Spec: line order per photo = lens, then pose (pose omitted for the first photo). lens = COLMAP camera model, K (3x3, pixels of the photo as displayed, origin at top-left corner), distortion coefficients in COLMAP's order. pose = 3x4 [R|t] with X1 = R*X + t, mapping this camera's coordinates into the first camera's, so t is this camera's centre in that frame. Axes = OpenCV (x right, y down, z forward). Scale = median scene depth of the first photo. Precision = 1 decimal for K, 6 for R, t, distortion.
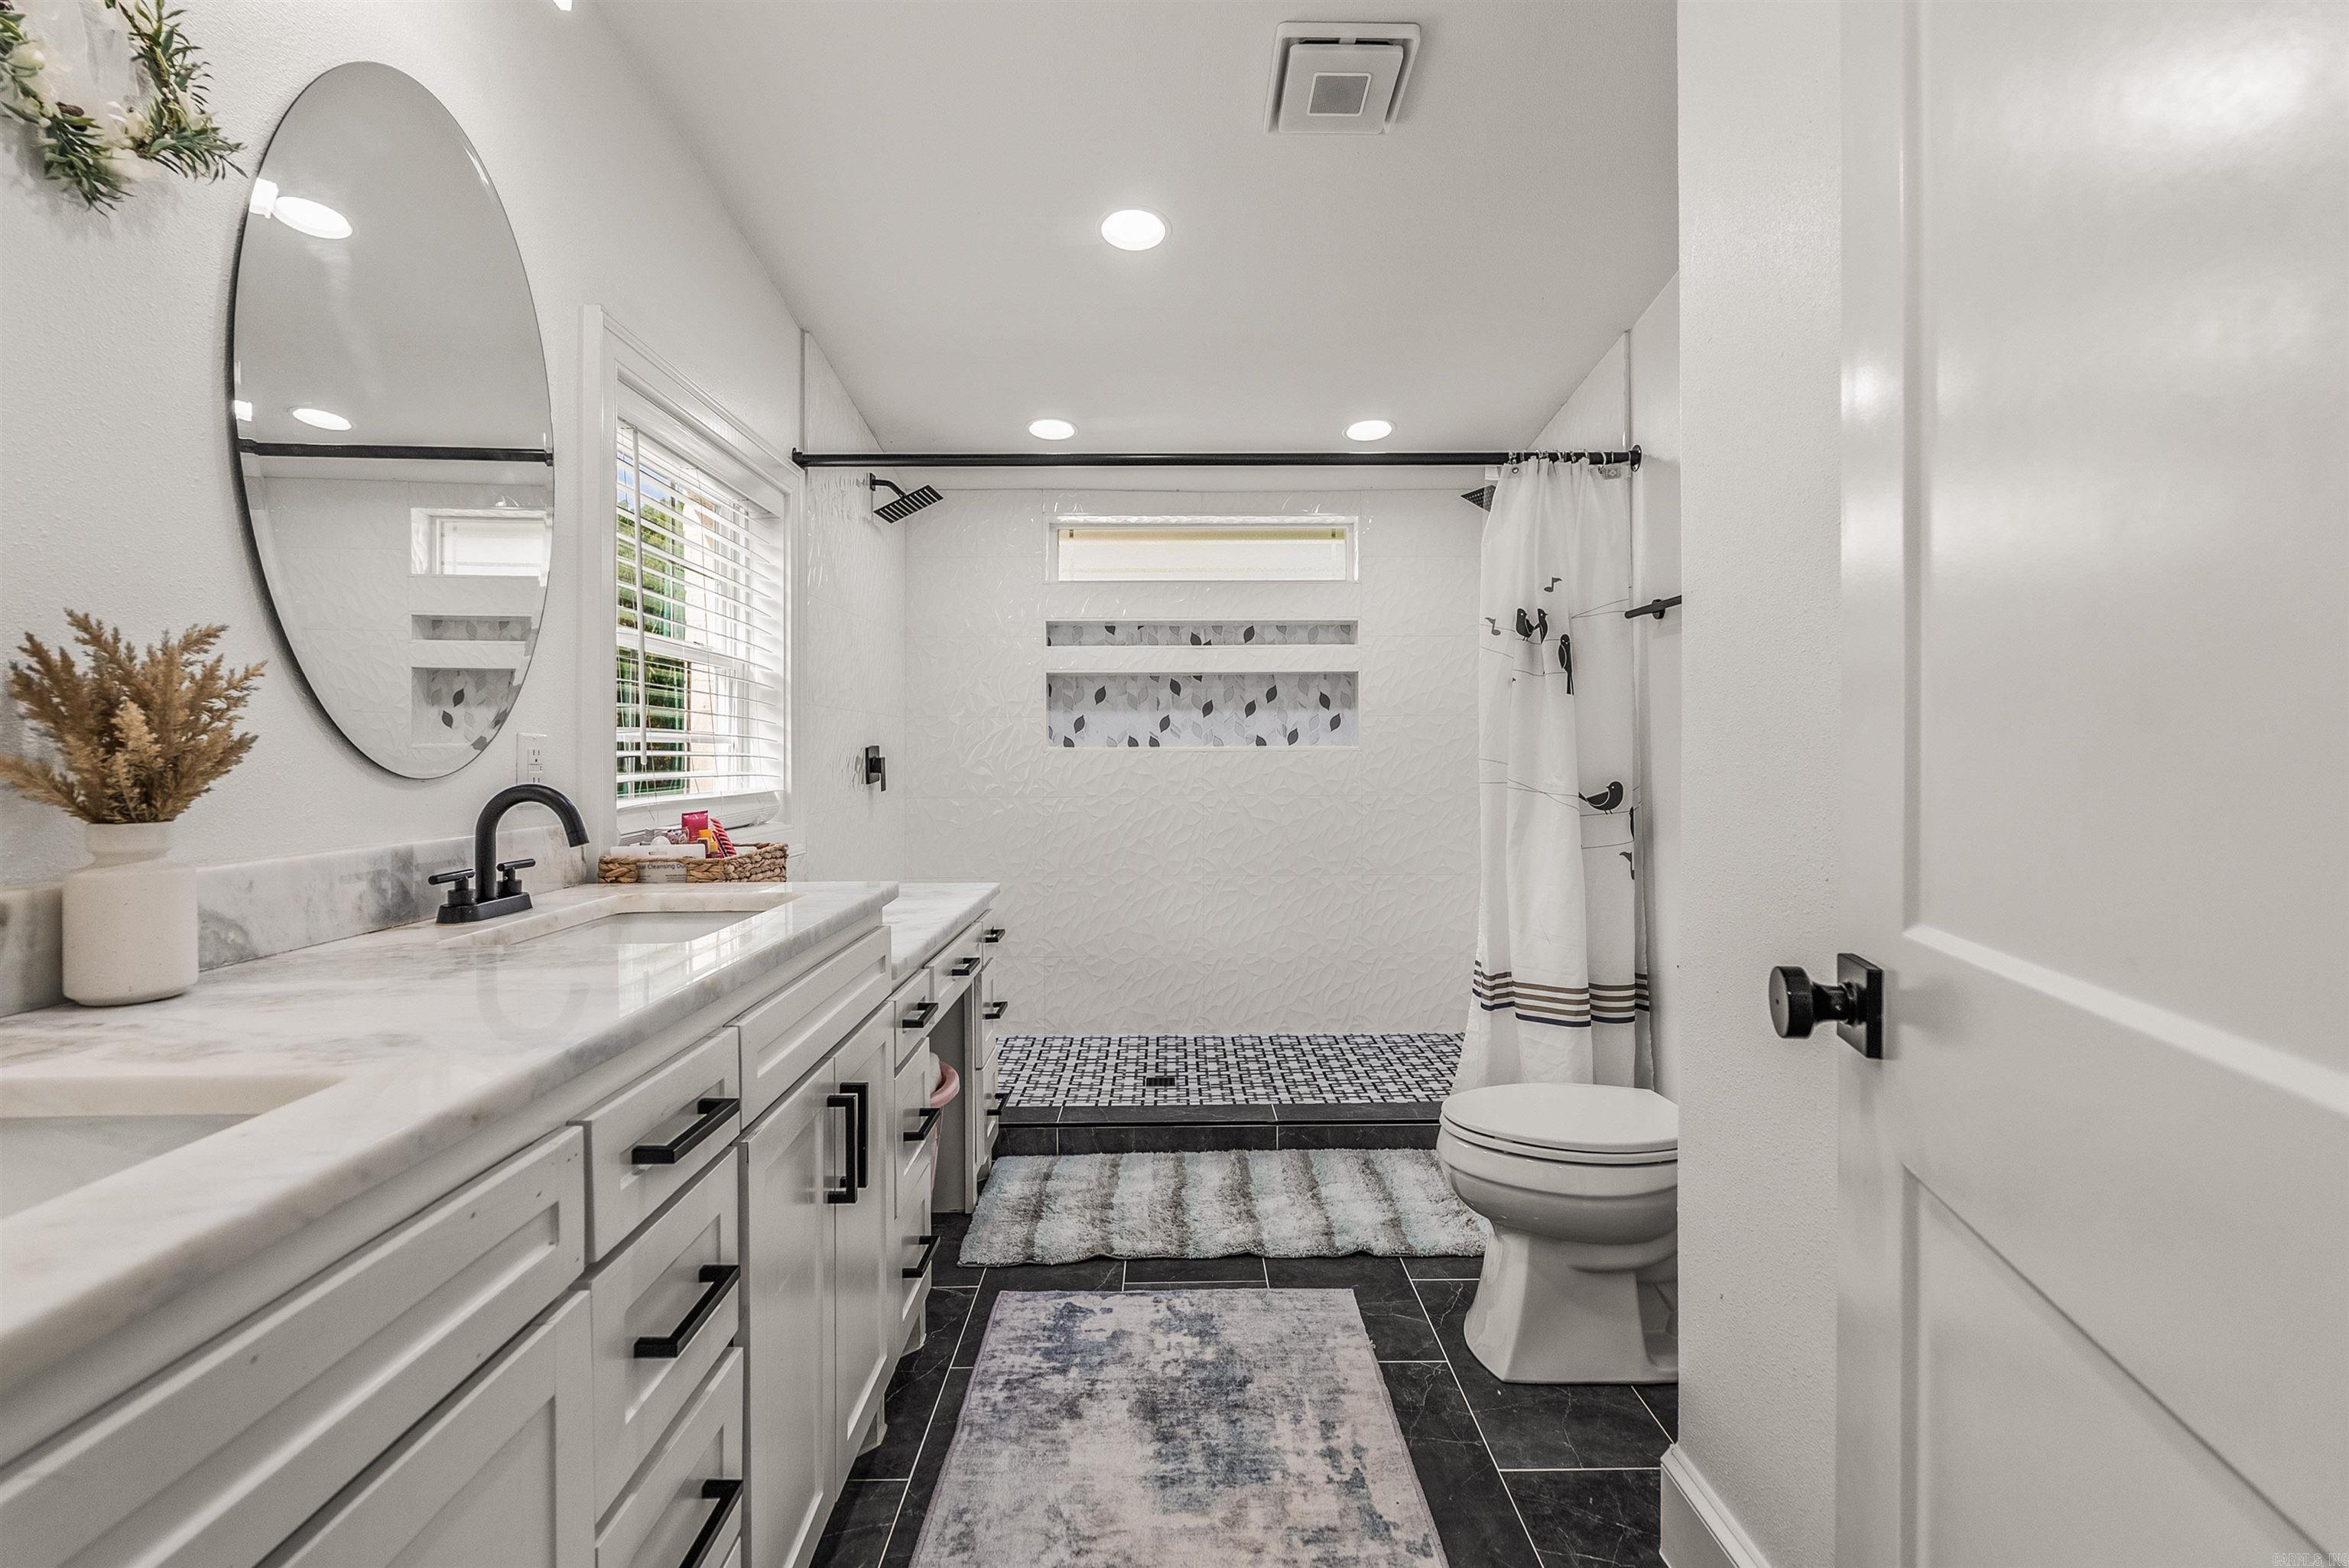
lens RADIAL K [[1072.8, 0, 1181.6], [0, 1072.8, 759.2], [0, 0, 1]] dist [-0.003326, 0.000210]
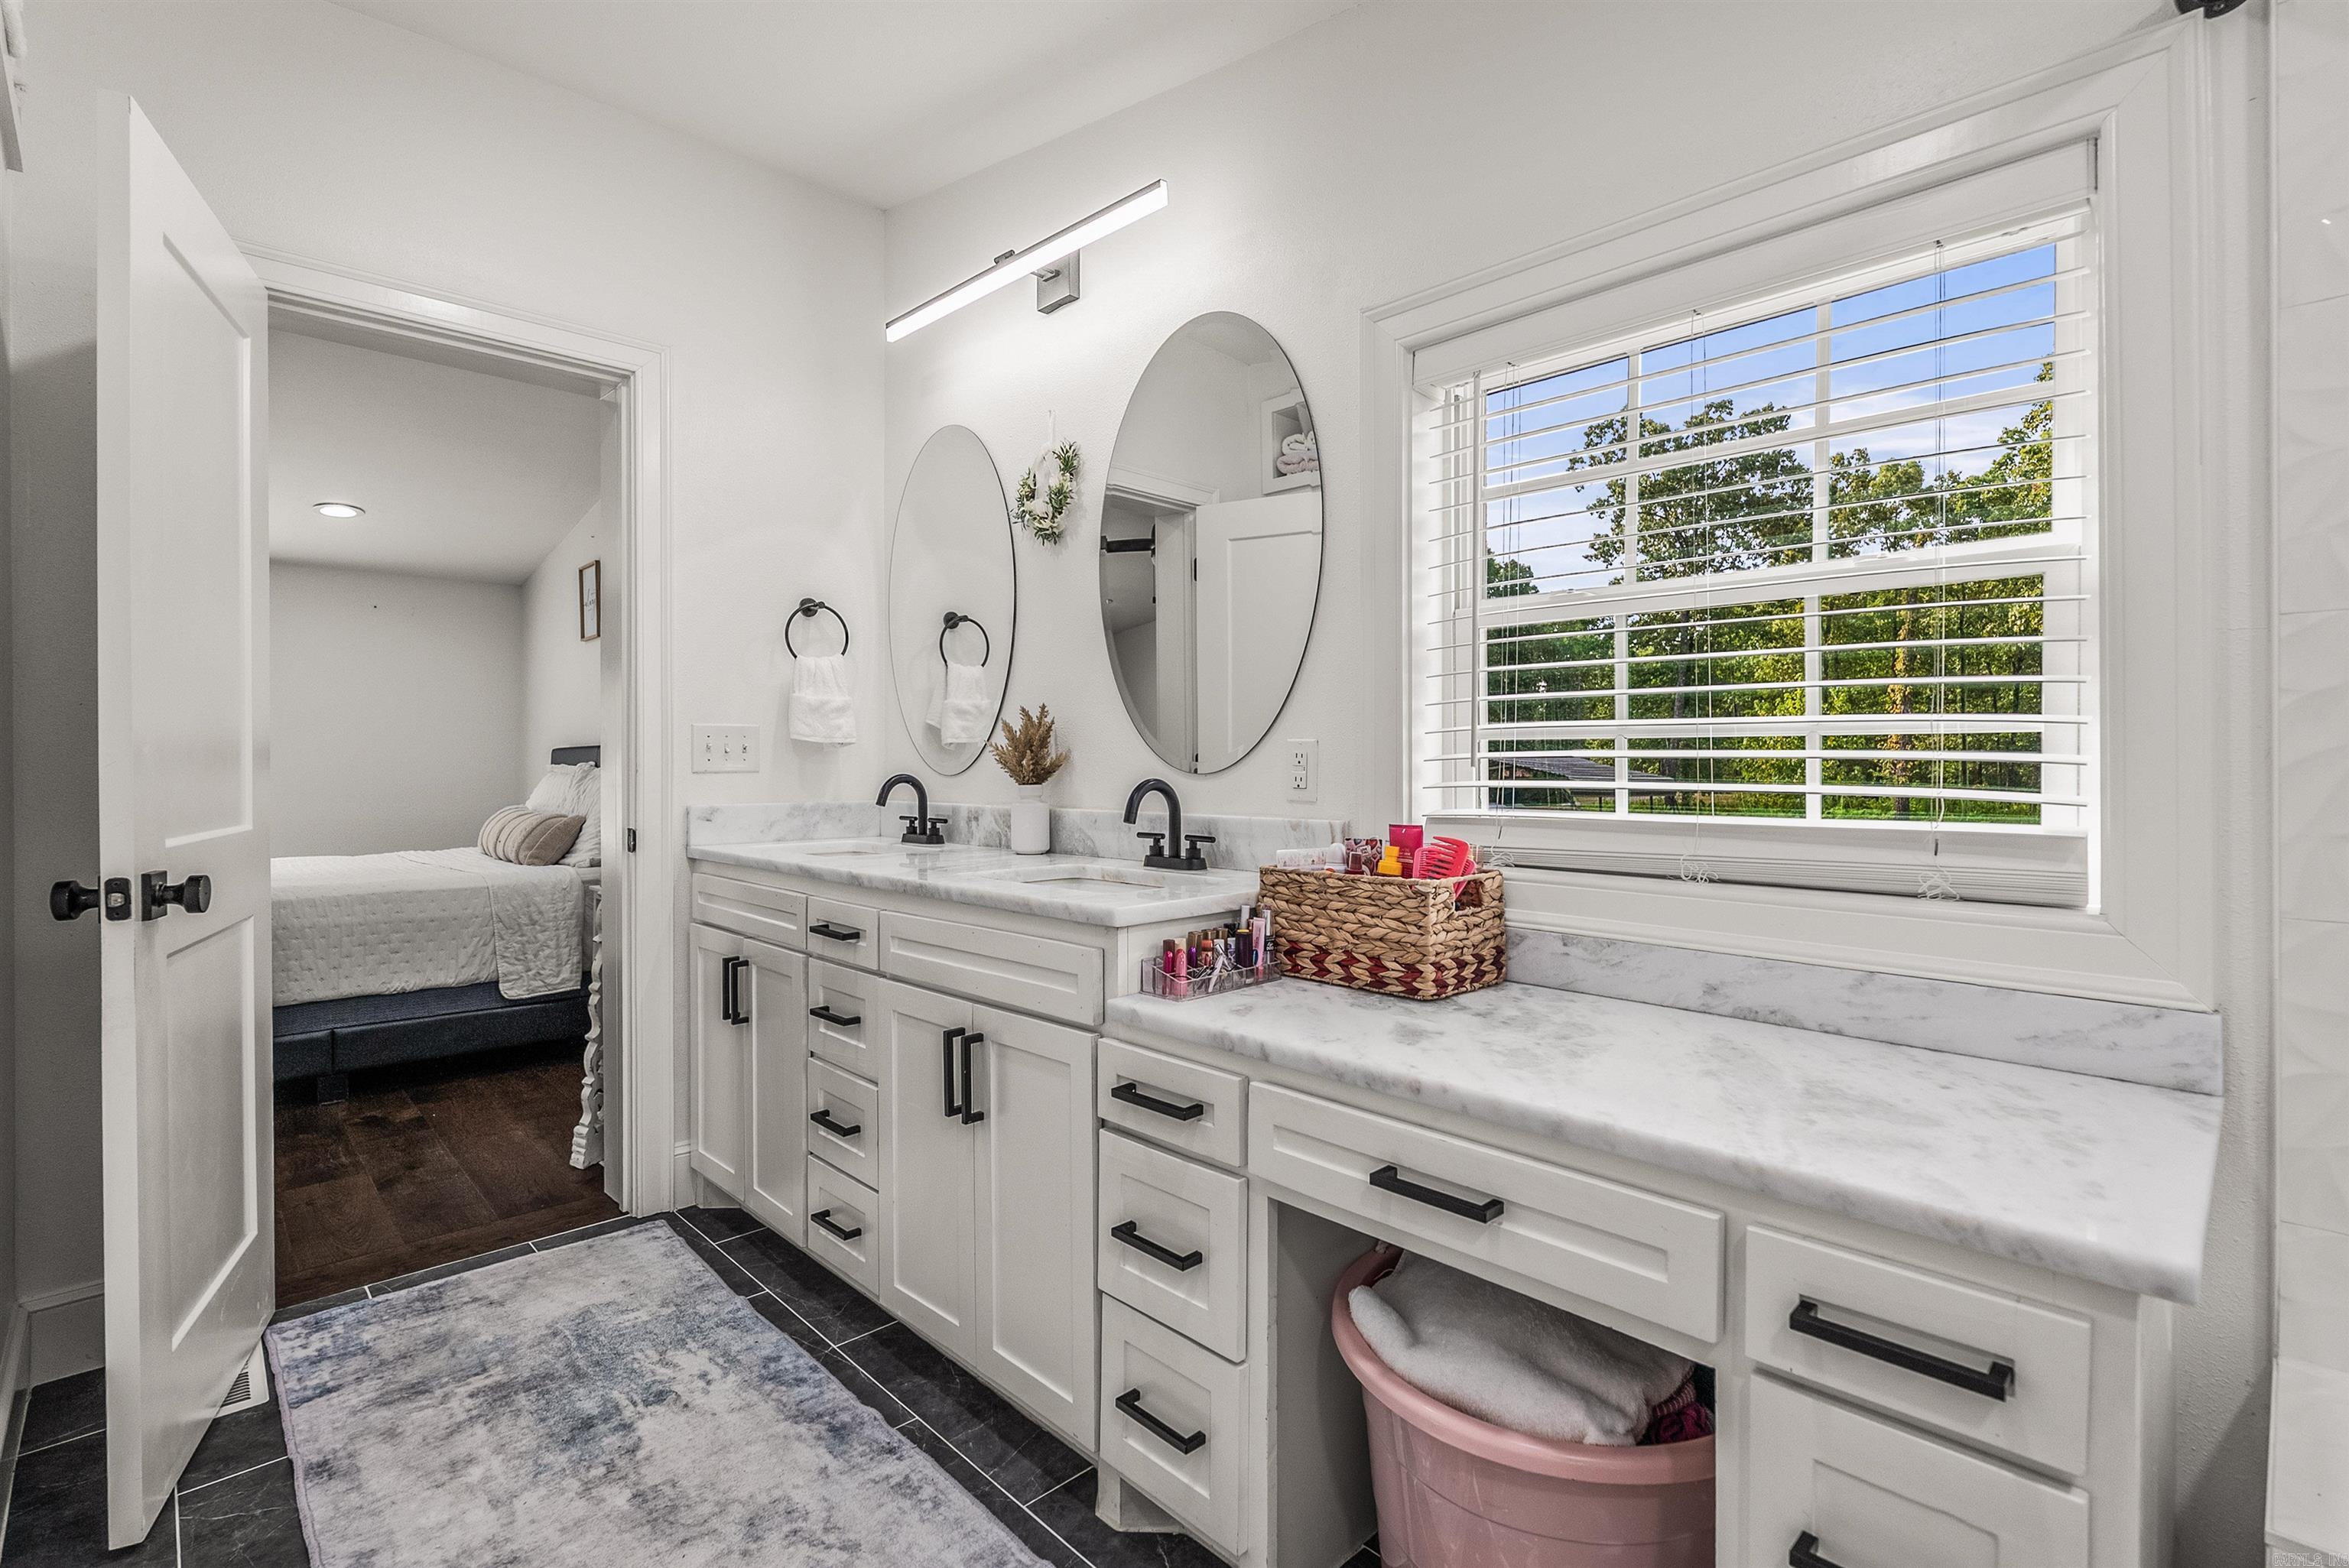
lens RADIAL K [[1072.8, 0, 1181.6], [0, 1072.8, 759.2], [0, 0, 1]] dist [-0.003326, 0.000210]
pose [[-0.728430, 0.009438, -0.685055, 0.322224], [0.001313, 0.999923, 0.012379, -0.017653], [0.685119, 0.008118, -0.728386, 1.934306]]
